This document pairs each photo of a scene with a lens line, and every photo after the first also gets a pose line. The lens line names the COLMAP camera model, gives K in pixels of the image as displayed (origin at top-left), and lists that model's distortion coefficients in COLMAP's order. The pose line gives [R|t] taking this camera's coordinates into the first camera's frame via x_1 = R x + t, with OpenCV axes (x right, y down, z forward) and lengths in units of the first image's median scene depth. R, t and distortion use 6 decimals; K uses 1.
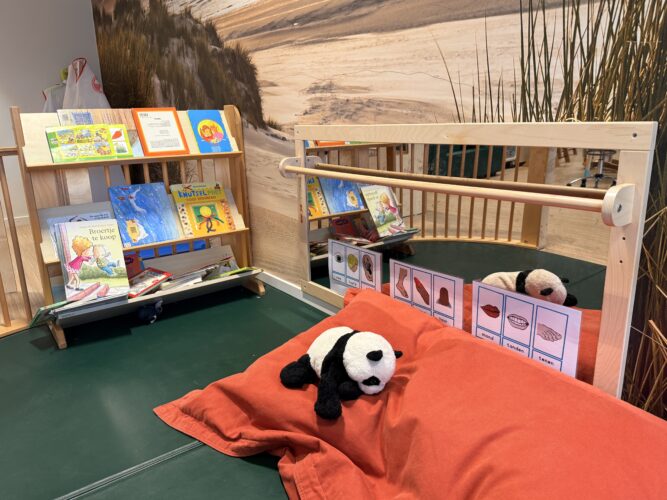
lens RADIAL K [[493.8, 0, 332.2], [0, 493.8, 248.9], [0, 0, 1]] dist [0.052691, -0.068771]
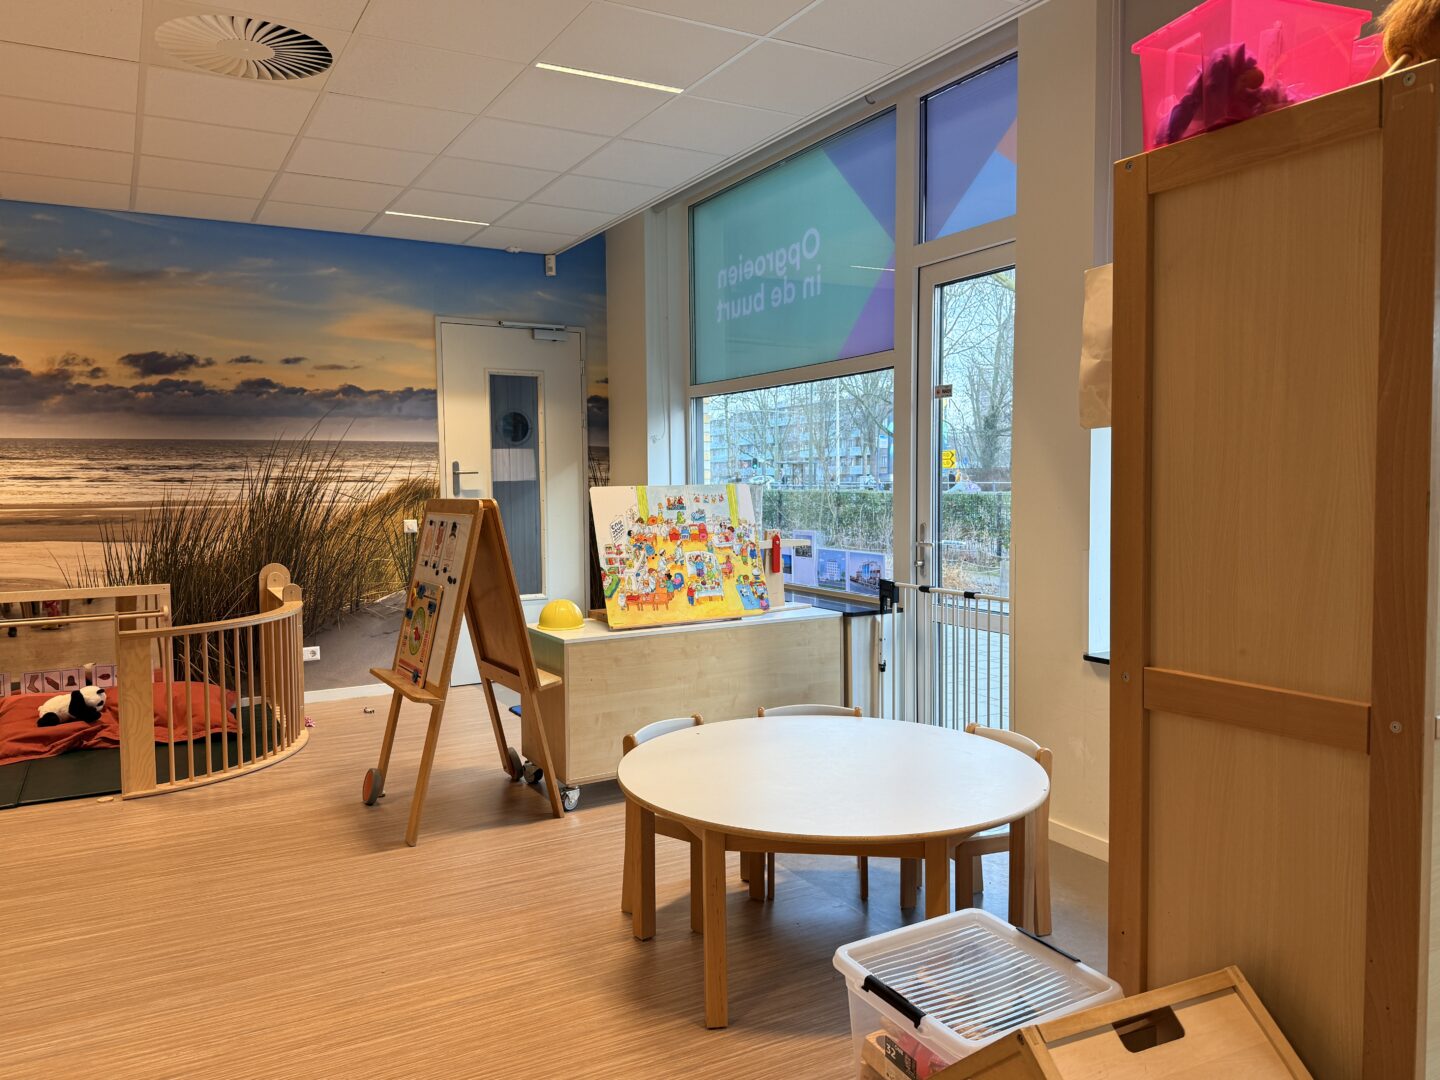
lens RADIAL K [[1066.0, 0, 726.3], [0, 1066.0, 542.2], [0, 0, 1]] dist [0.052691, -0.068771]
pose [[0.134173, -0.033626, 0.990387, -4.393528], [0.265153, 0.964201, -0.003185, 0.335401], [-0.954825, 0.263032, 0.138286, -2.598251]]
